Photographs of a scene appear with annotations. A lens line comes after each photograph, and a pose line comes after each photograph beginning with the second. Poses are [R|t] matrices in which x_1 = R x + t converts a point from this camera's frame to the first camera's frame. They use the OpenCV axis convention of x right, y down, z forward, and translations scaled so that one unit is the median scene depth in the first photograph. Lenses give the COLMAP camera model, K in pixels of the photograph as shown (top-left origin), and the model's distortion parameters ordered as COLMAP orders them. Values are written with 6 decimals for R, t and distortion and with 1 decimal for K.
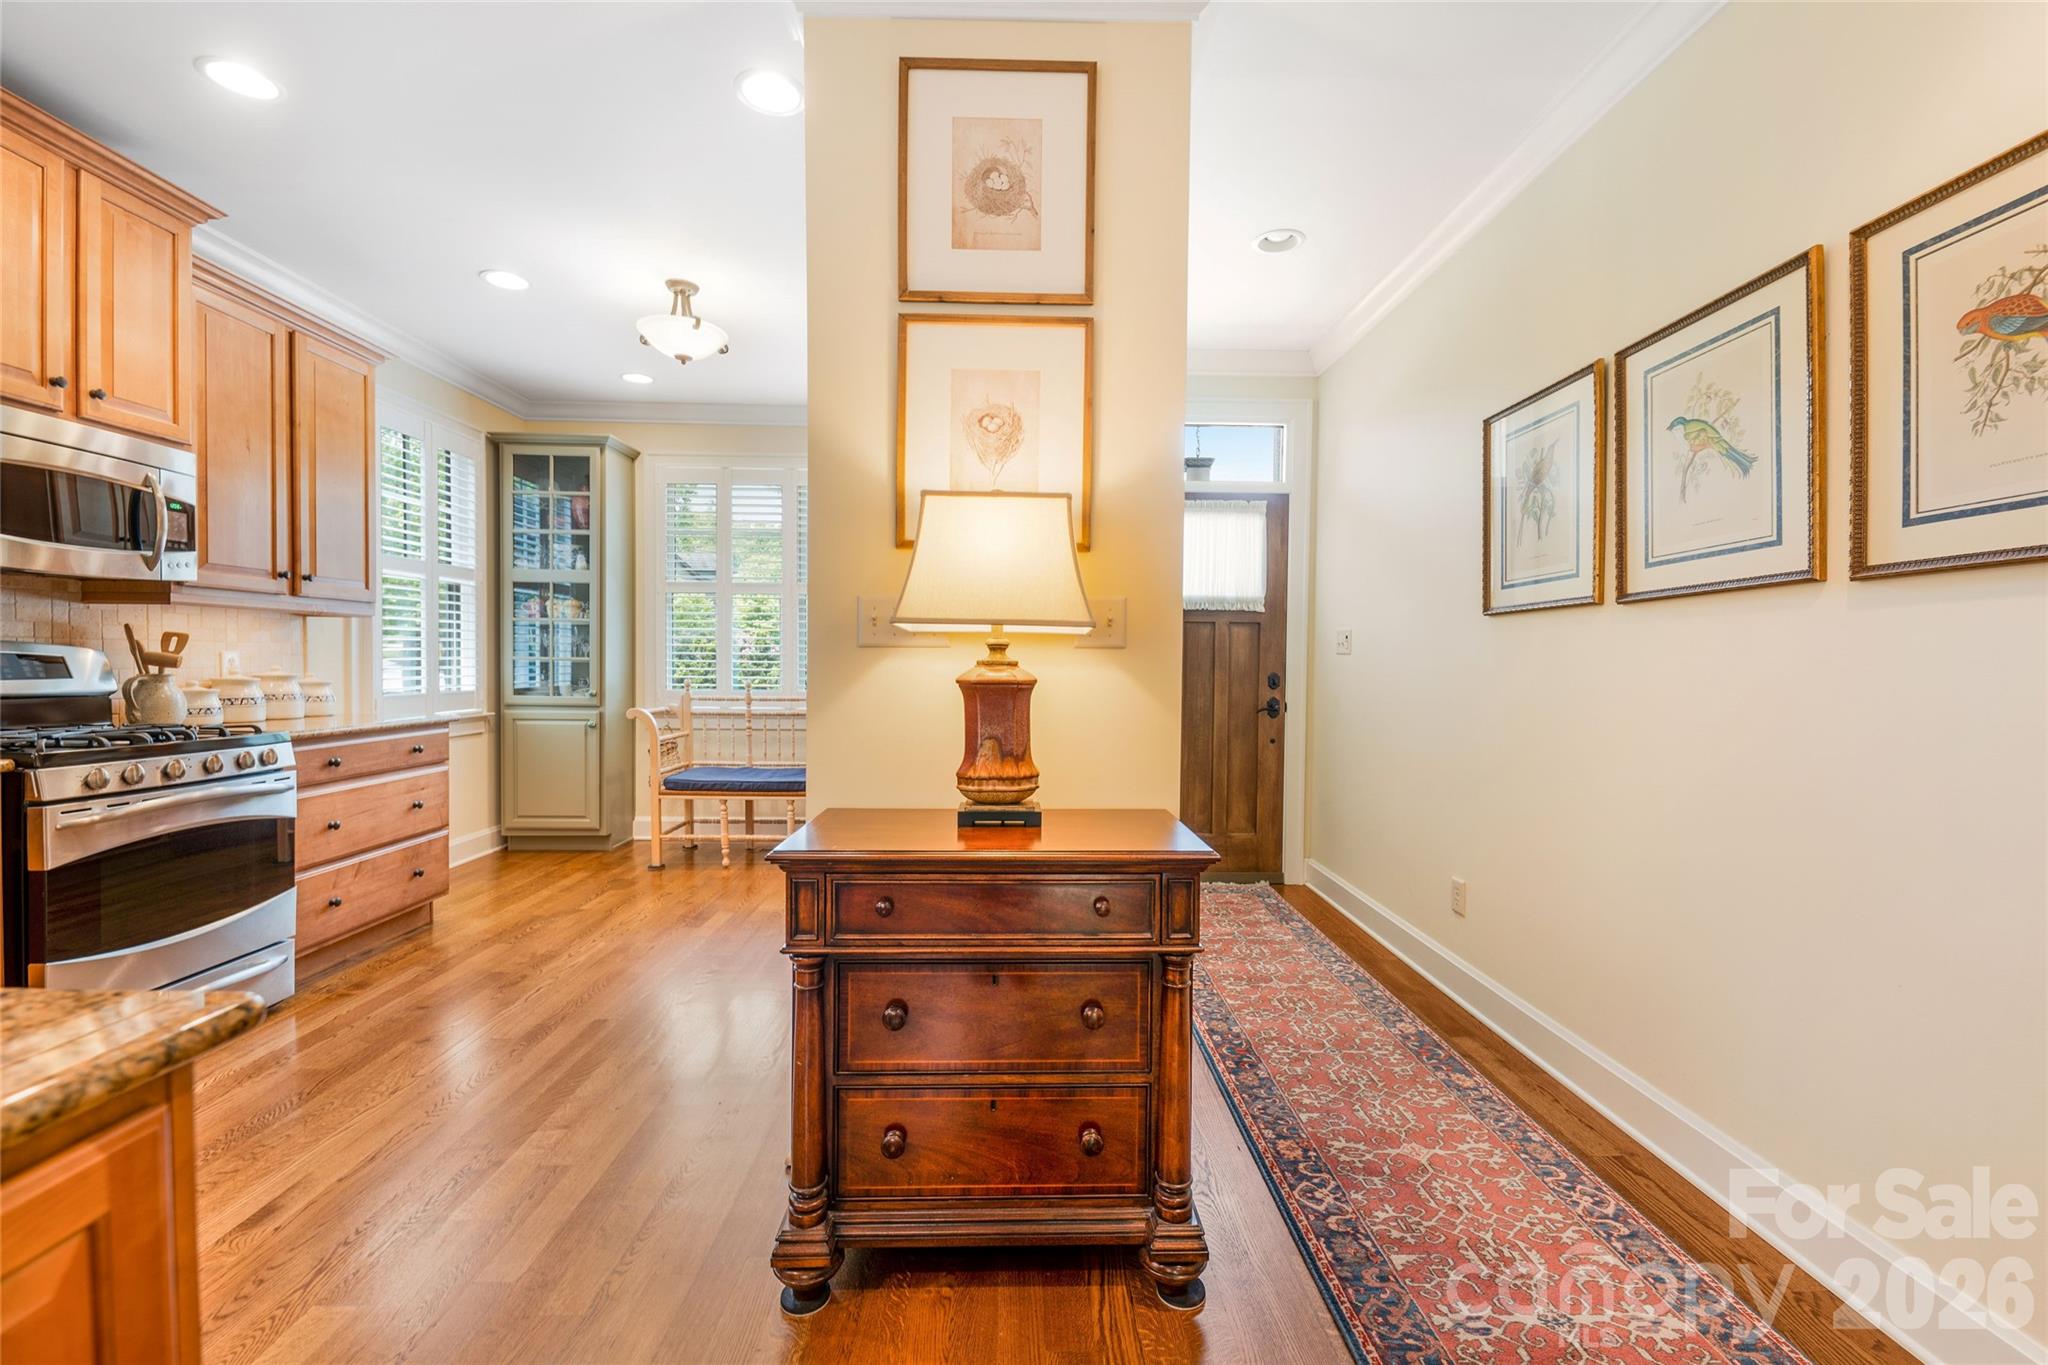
lens RADIAL K [[844.4, 0, 1032.6], [0, 844.4, 678.0], [0, 0, 1]] dist [0.016503, -0.011070]
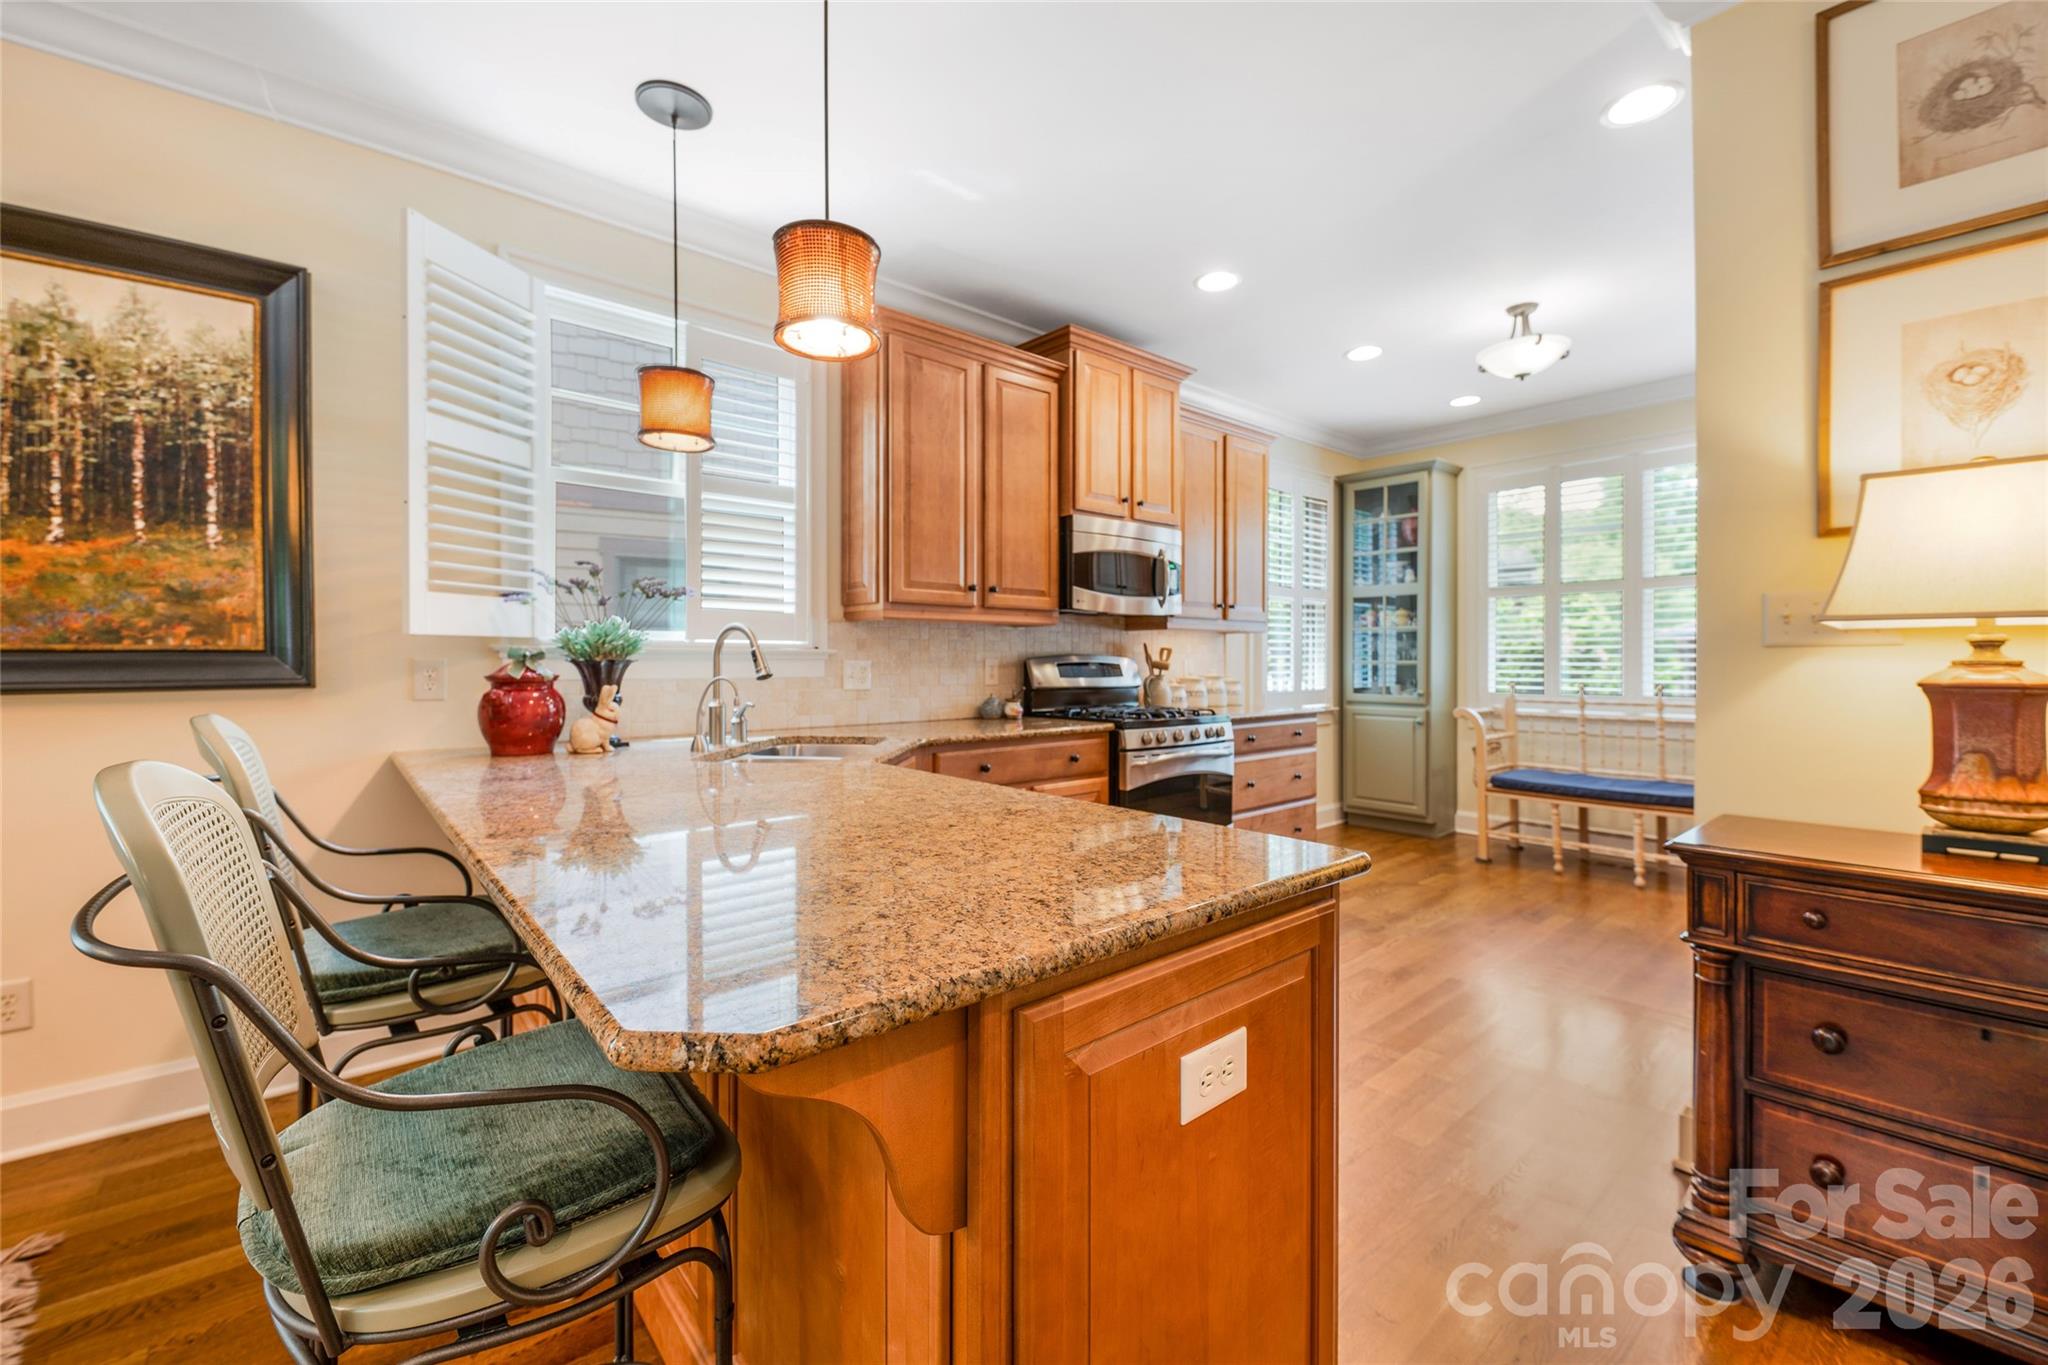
lens RADIAL K [[830.4, 0, 1027.5], [0, 830.4, 663.1], [0, 0, 1]] dist [0.018641, -0.011101]
pose [[0.634640, -0.008107, -0.772765, -0.003581], [-0.008267, 0.999817, -0.017278, 0.002625], [0.772763, 0.017353, 0.634457, -0.155169]]
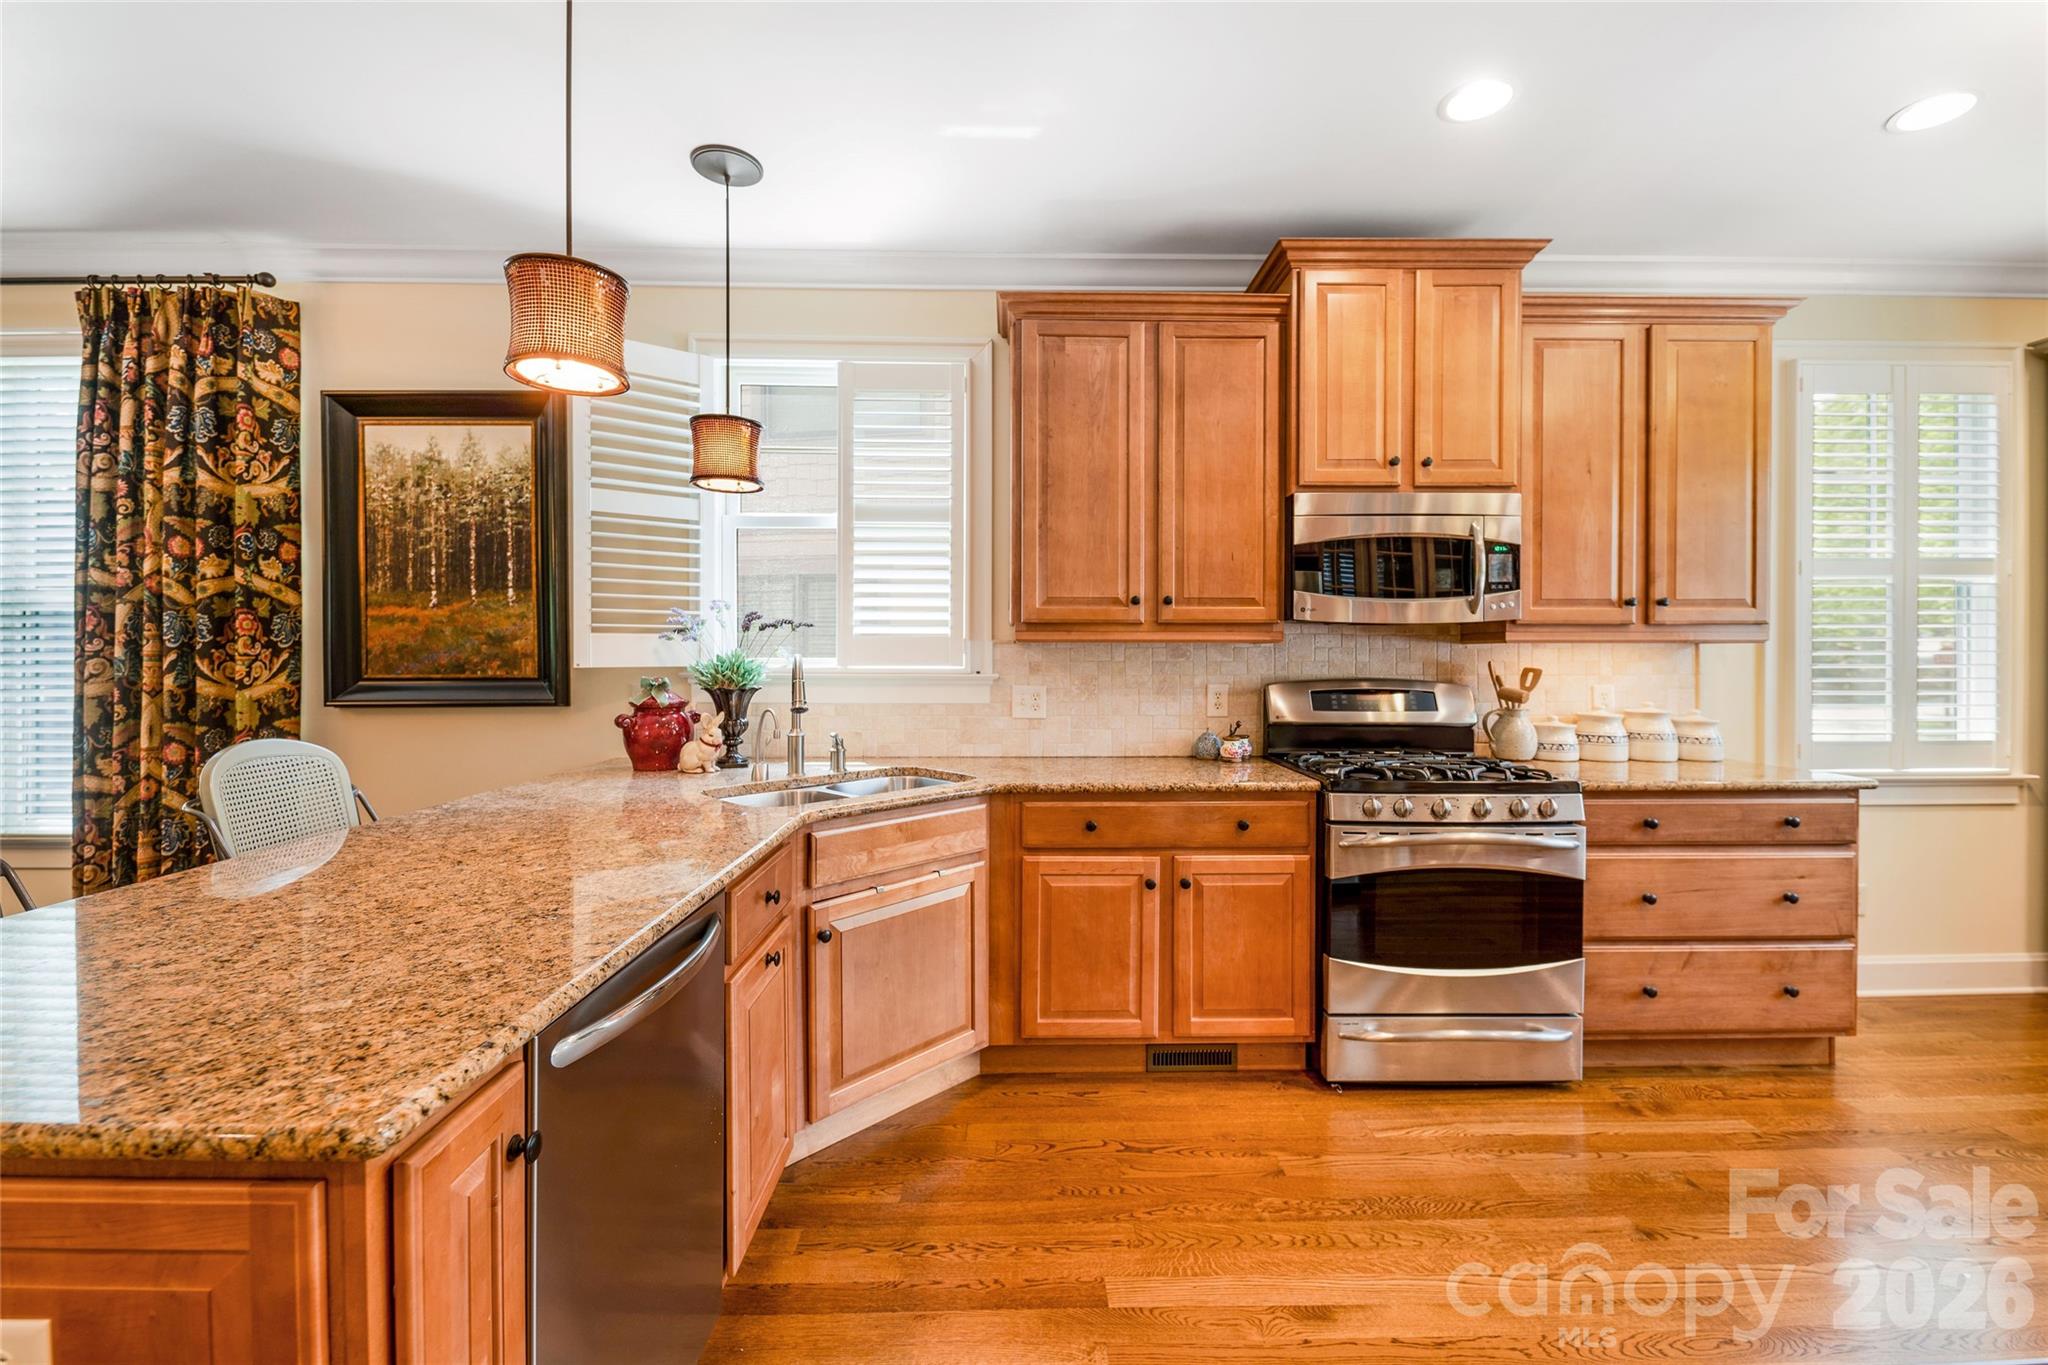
lens RADIAL K [[851.4, 0, 1033.3], [0, 851.4, 659.4], [0, 0, 1]] dist [0.021216, -0.011709]
pose [[-0.001403, -0.009784, -0.999951, 0.026450], [-0.021216, 0.999727, -0.009752, -0.042773], [0.999774, 0.021201, -0.001610, 0.410506]]
